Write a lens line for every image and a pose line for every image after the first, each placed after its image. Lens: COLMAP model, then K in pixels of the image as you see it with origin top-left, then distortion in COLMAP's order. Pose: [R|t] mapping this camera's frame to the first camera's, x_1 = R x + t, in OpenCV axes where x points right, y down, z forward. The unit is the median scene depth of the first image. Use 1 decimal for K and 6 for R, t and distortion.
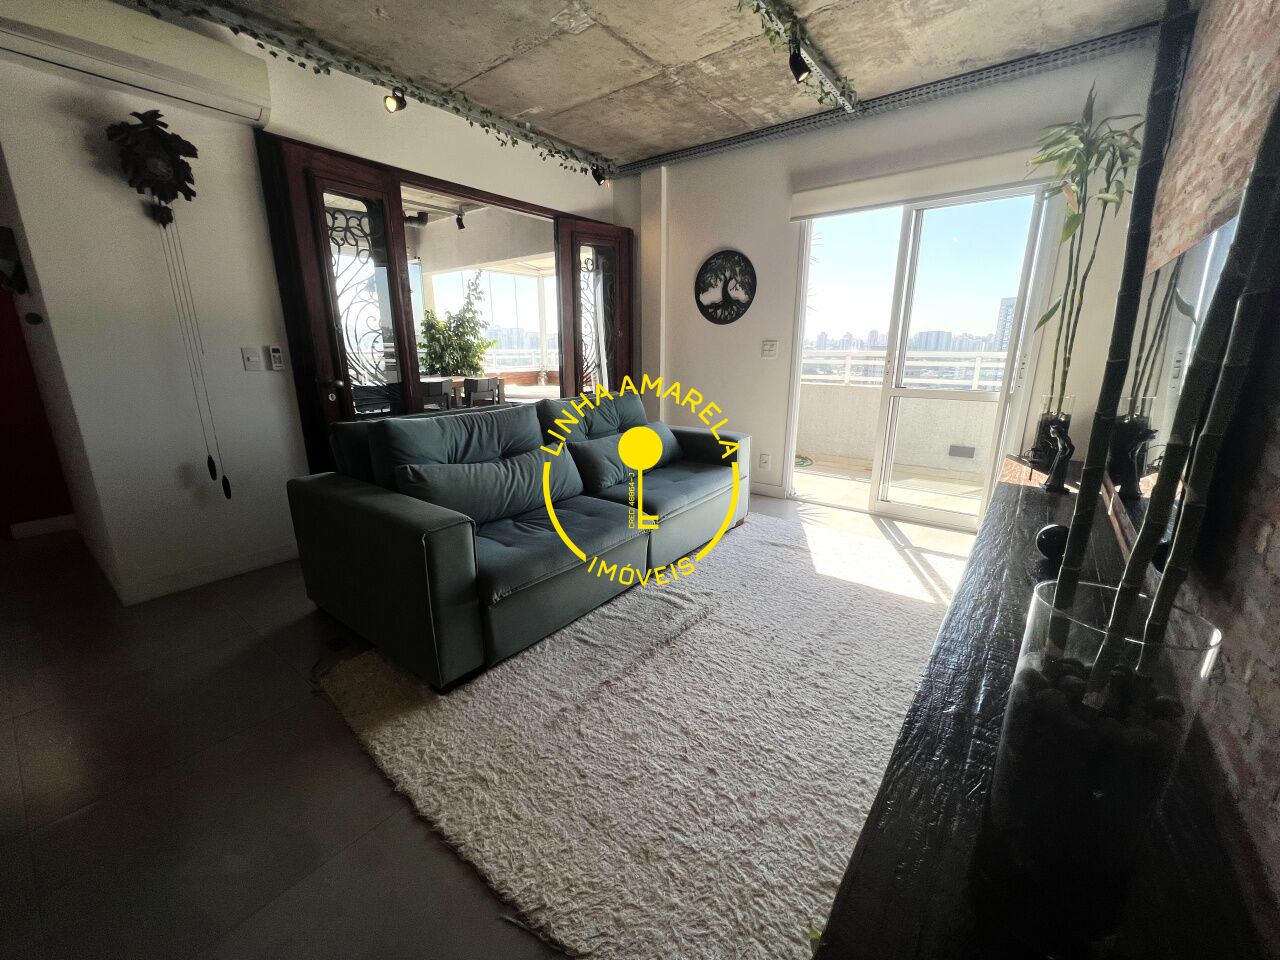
lens RADIAL K [[511.2, 0, 638.6], [0, 511.2, 477.3], [0, 0, 1]] dist [-0.003610, 0.001425]
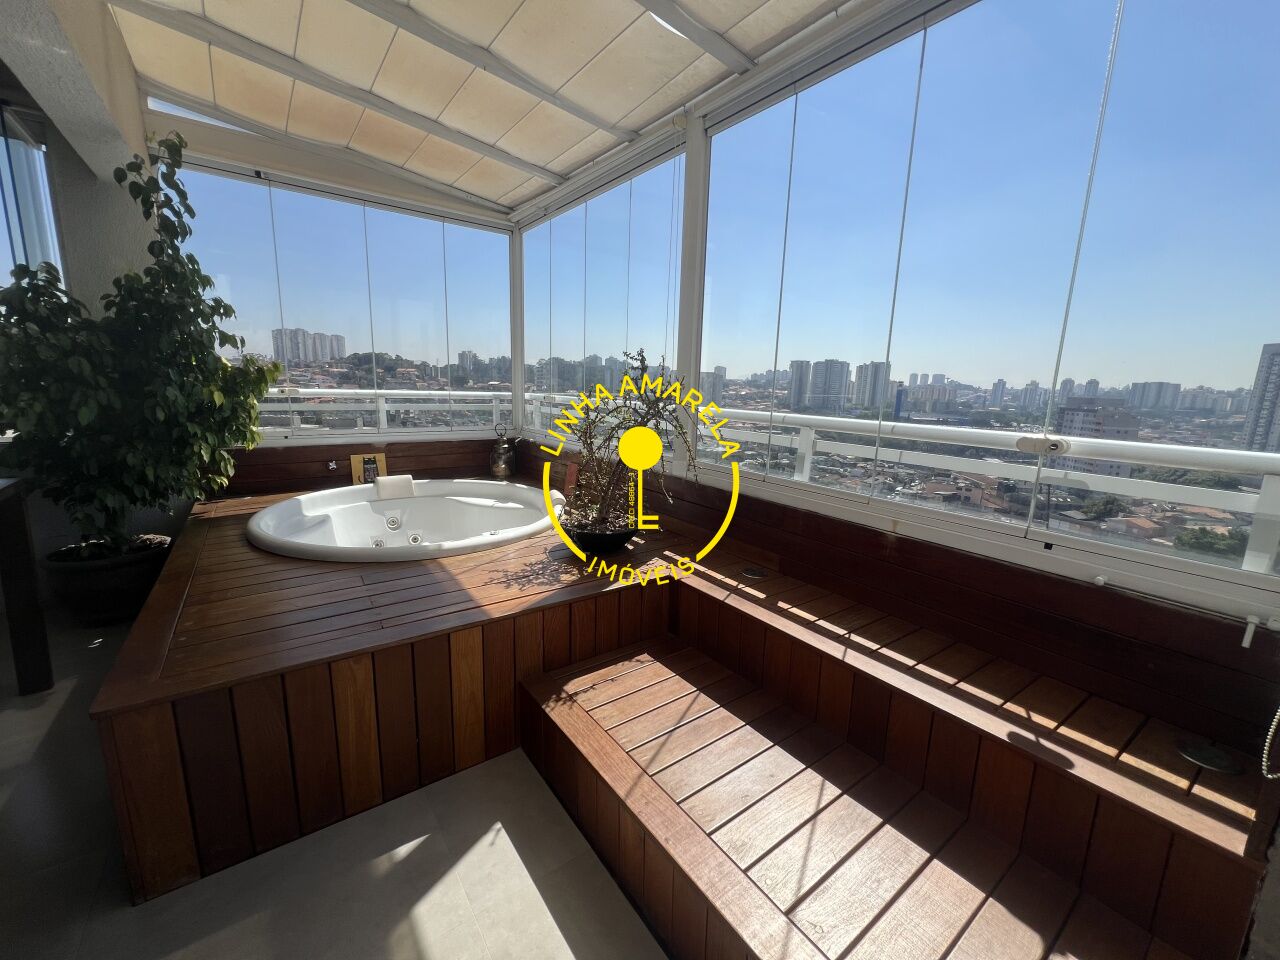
lens RADIAL K [[511.2, 0, 635.5], [0, 511.2, 479.3], [0, 0, 1]] dist [-0.003610, 0.001425]
pose [[0.961628, 0.082234, -0.261744, 0.050741], [-0.100065, 0.993431, -0.055519, -0.203875], [0.255459, 0.079580, 0.963539, 0.765018]]
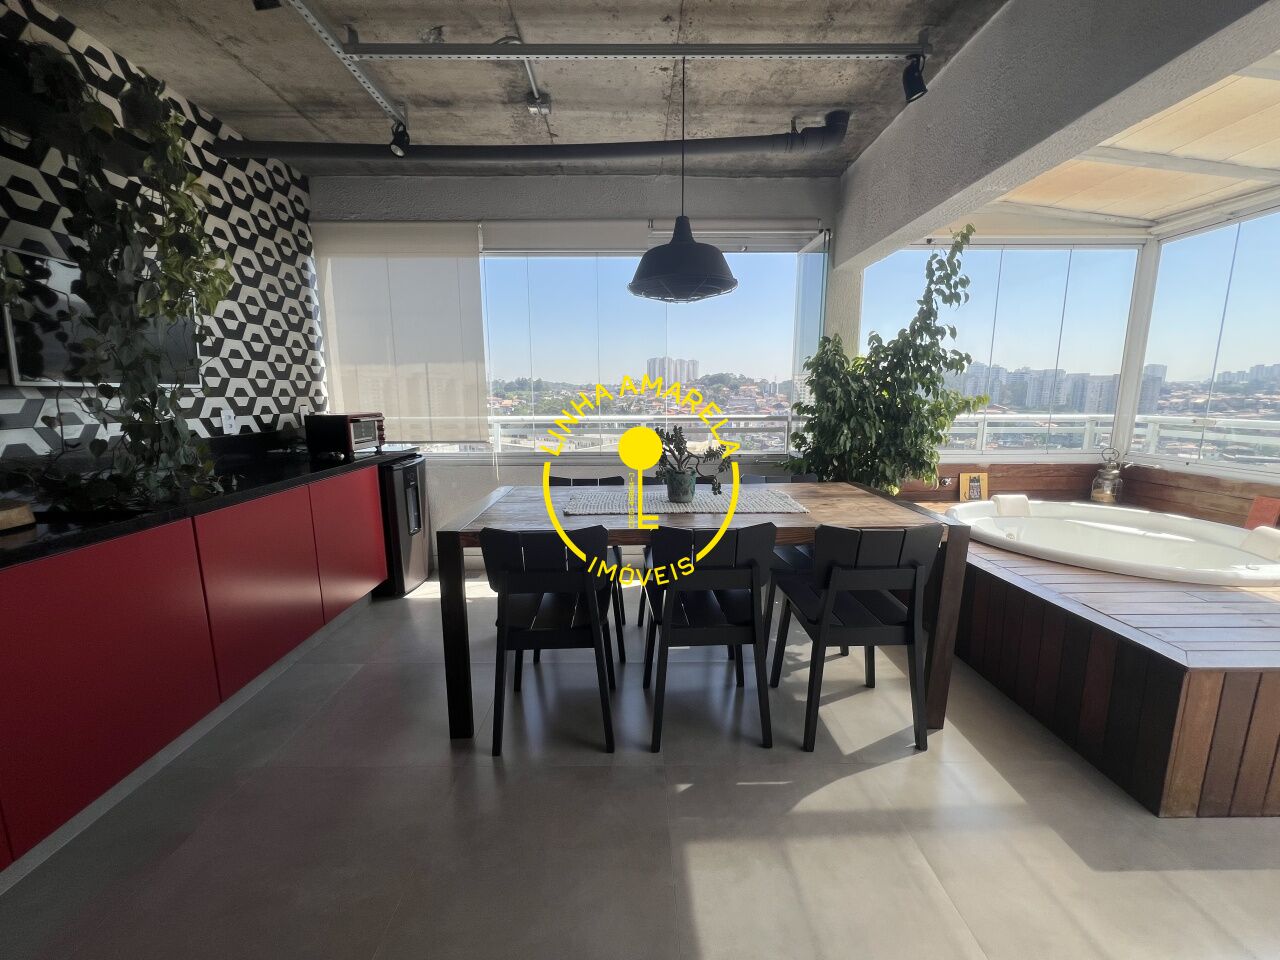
lens RADIAL K [[511.2, 0, 636.8], [0, 511.2, 479.3], [0, 0, 1]] dist [-0.003610, 0.001425]
pose [[0.622906, 0.129986, -0.771422, -0.133256], [-0.192293, 0.981286, 0.010076, -0.159574], [0.758295, 0.142063, 0.636245, 0.555889]]
